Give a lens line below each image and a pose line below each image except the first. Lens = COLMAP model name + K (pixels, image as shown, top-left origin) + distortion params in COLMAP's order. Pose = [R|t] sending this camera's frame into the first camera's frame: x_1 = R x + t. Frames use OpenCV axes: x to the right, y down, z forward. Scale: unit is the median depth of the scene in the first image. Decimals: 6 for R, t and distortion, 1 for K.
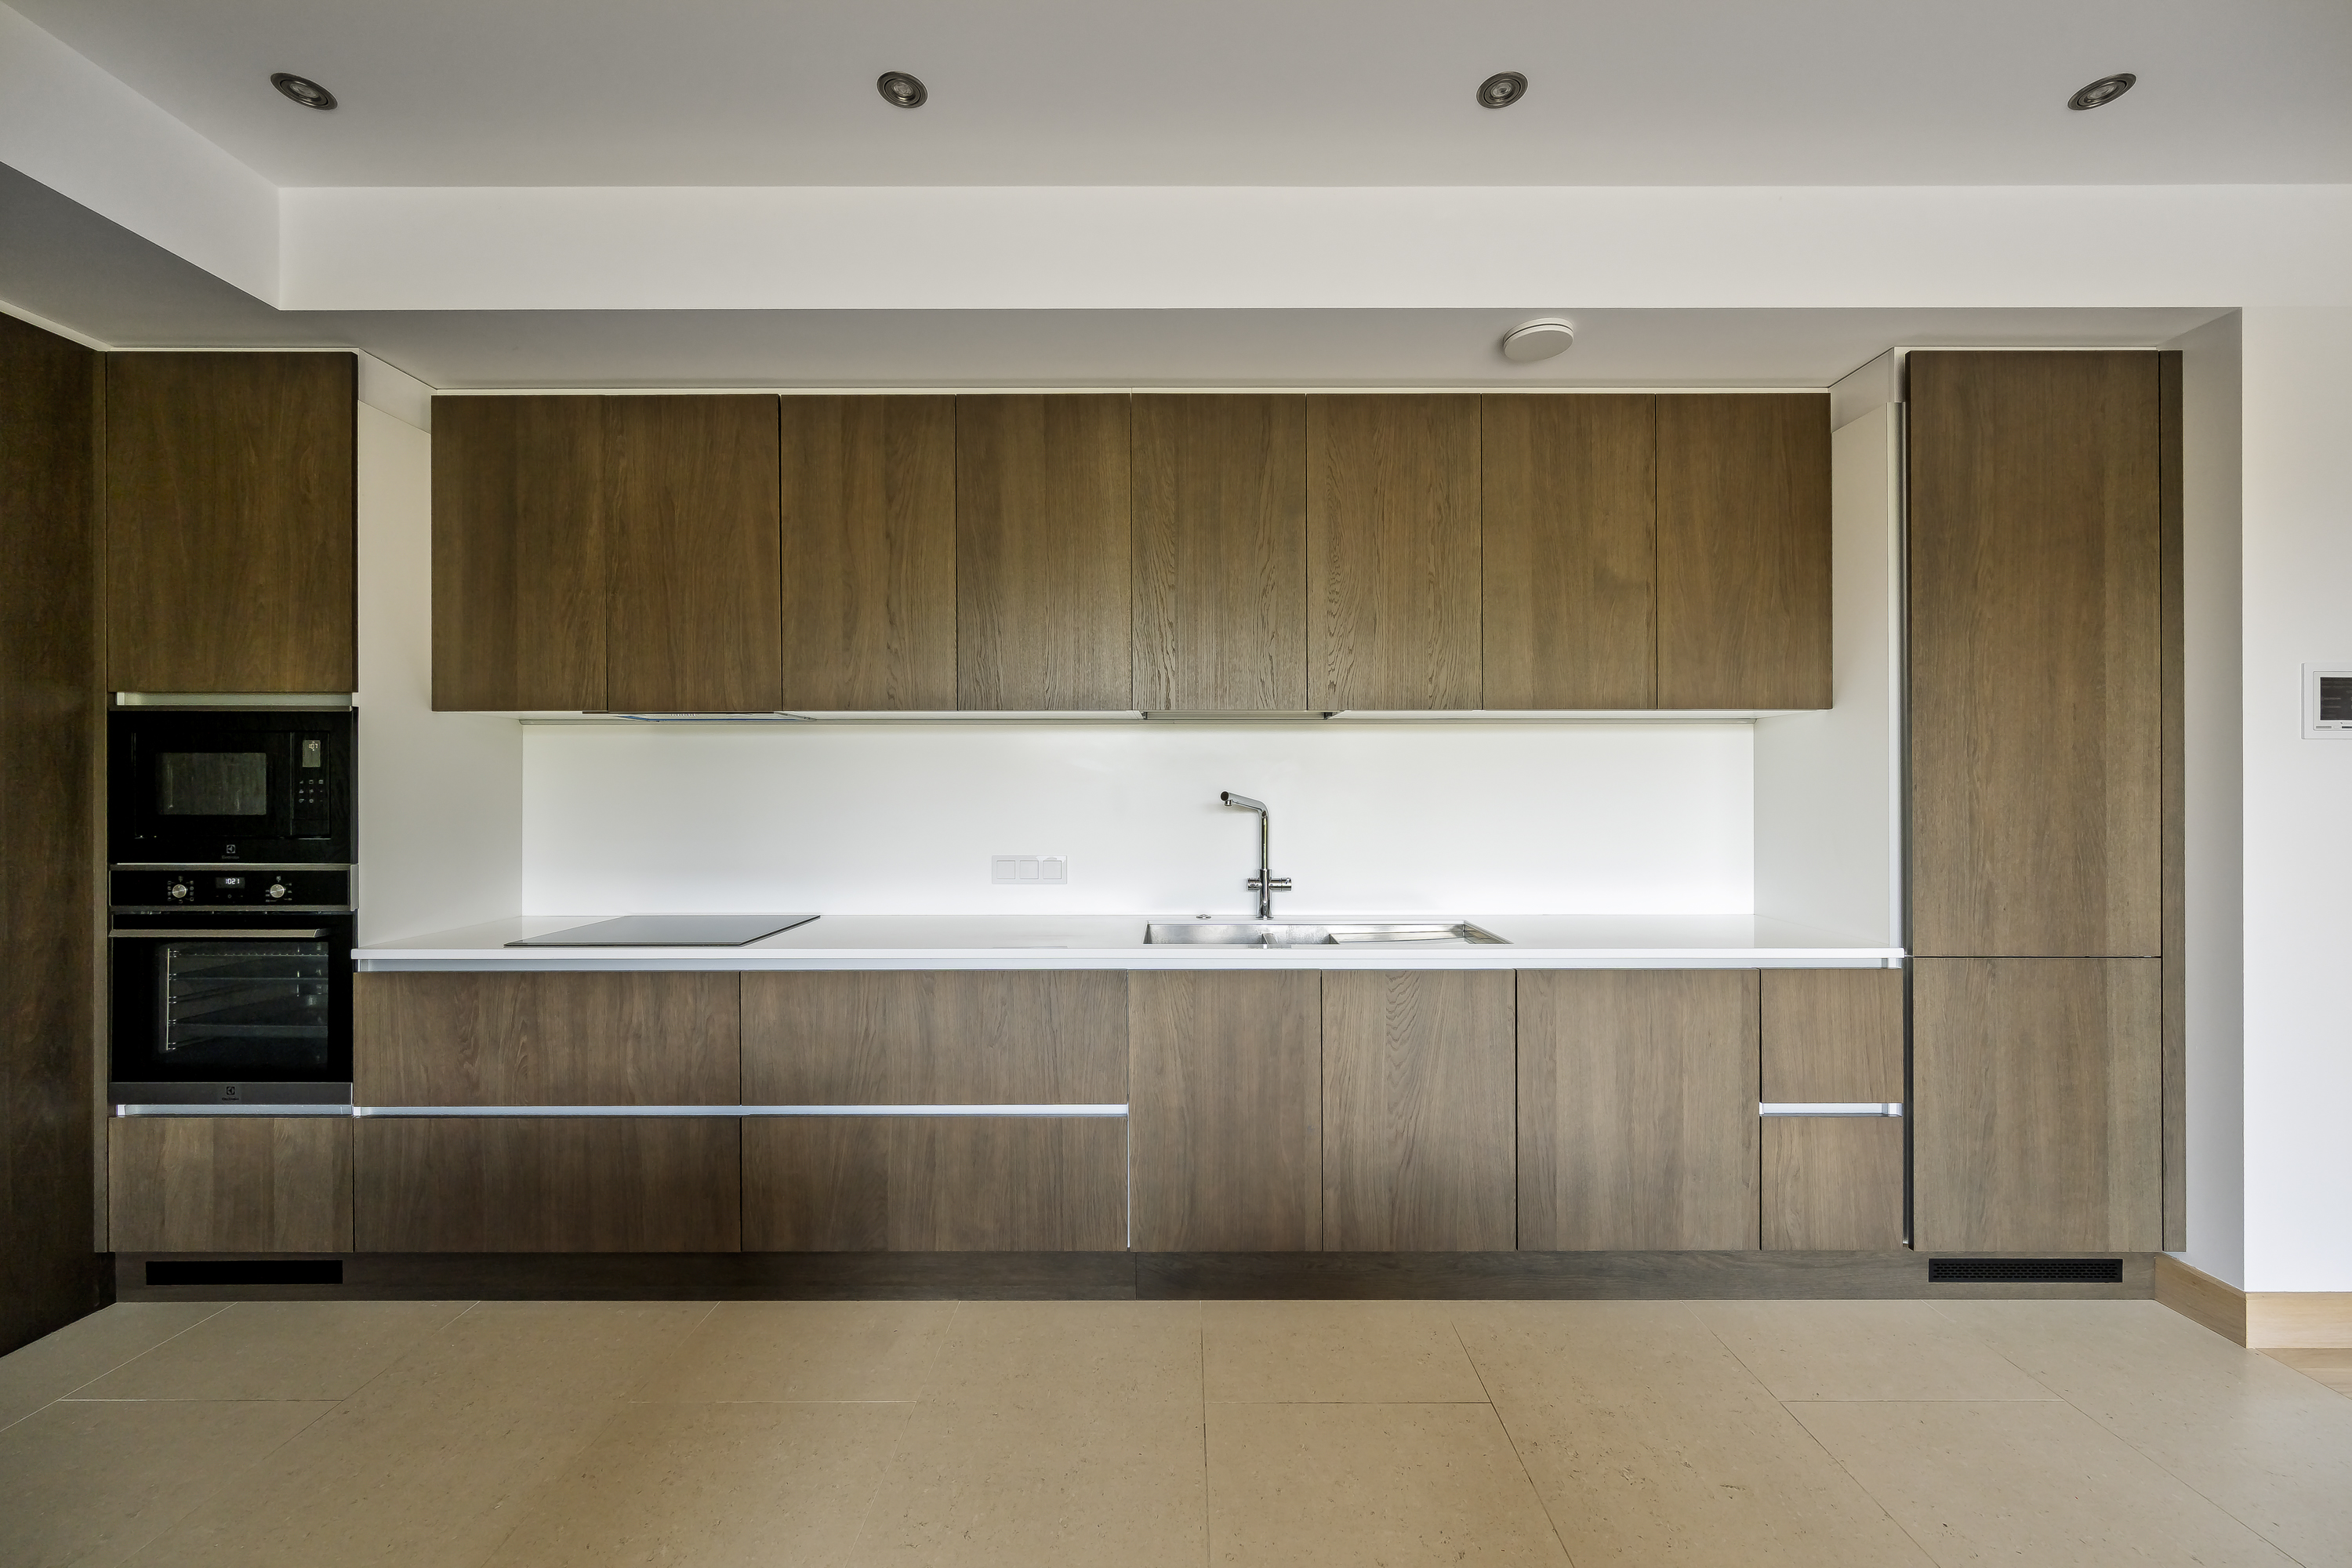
lens RADIAL K [[940.1, 0, 1155.6], [0, 940.1, 784.8], [0, 0, 1]] dist [-0.002285, 0.000056]
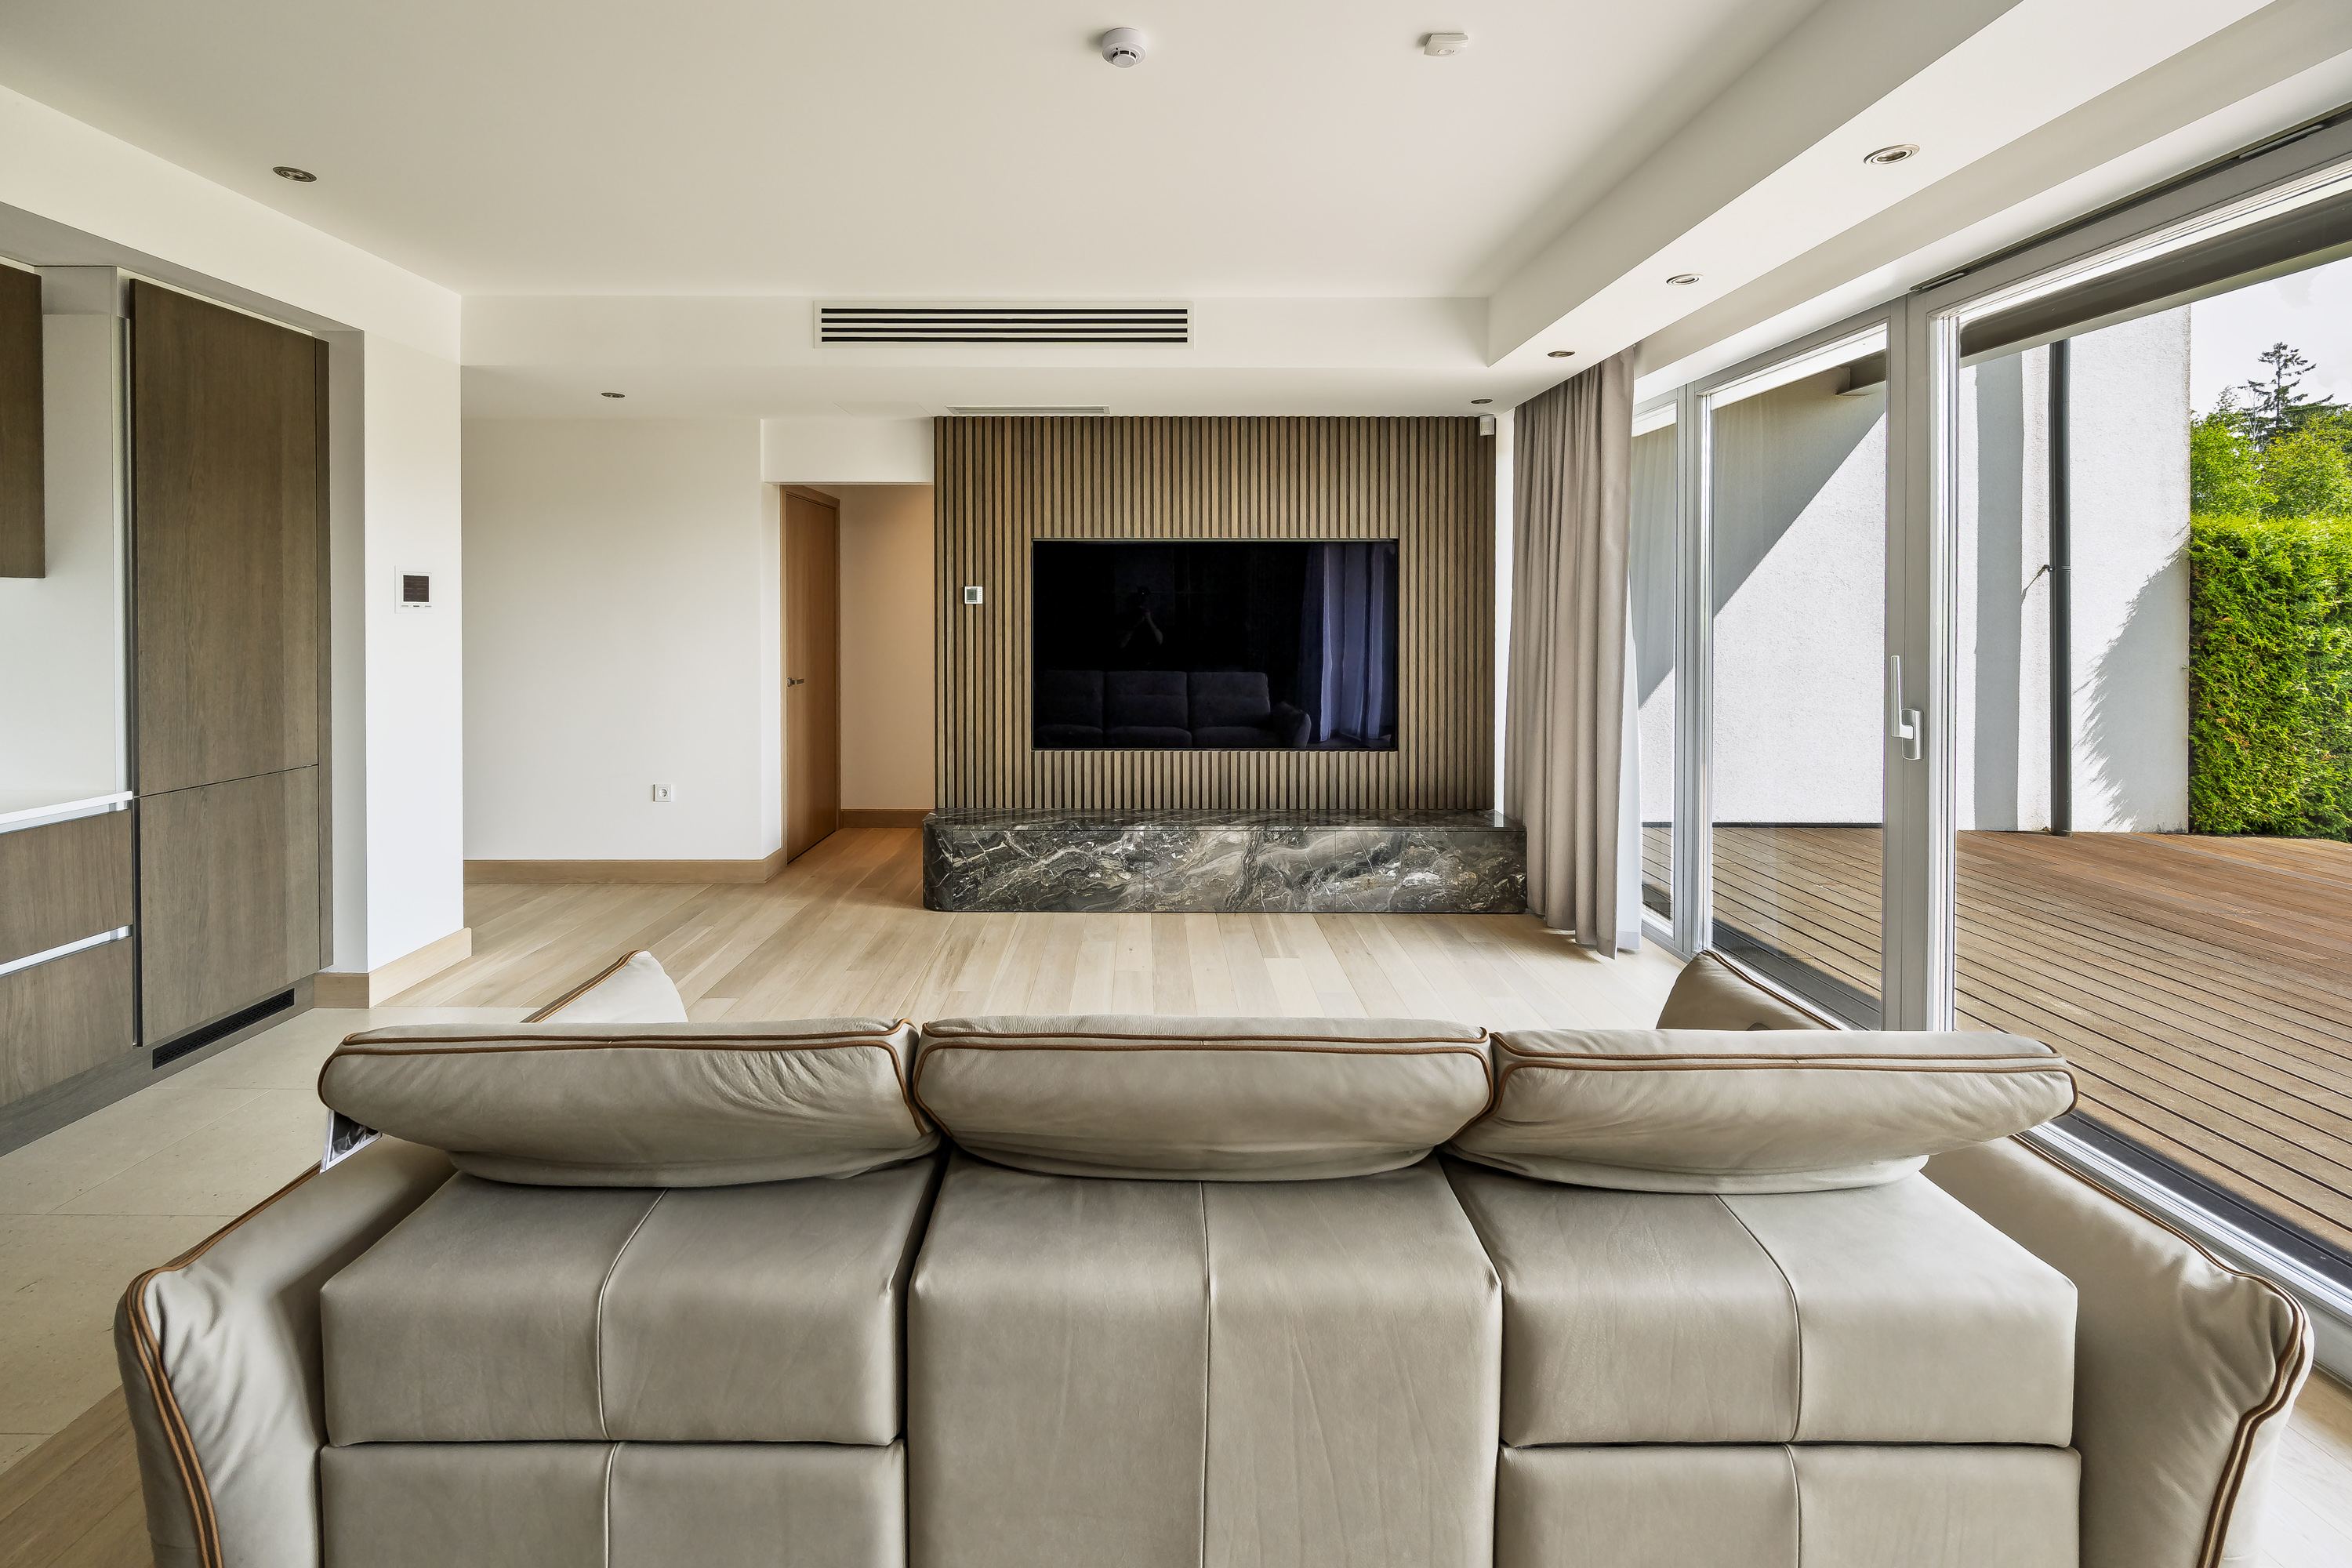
lens RADIAL K [[987.5, 0, 1123.0], [0, 987.5, 620.6], [0, 0, 1]] dist [0.002591, -0.000181]
pose [[0.020027, -0.009683, 0.999753, -0.402669], [-0.002811, 0.999949, 0.009741, -0.052709], [-0.999795, -0.003006, 0.019999, -0.251892]]
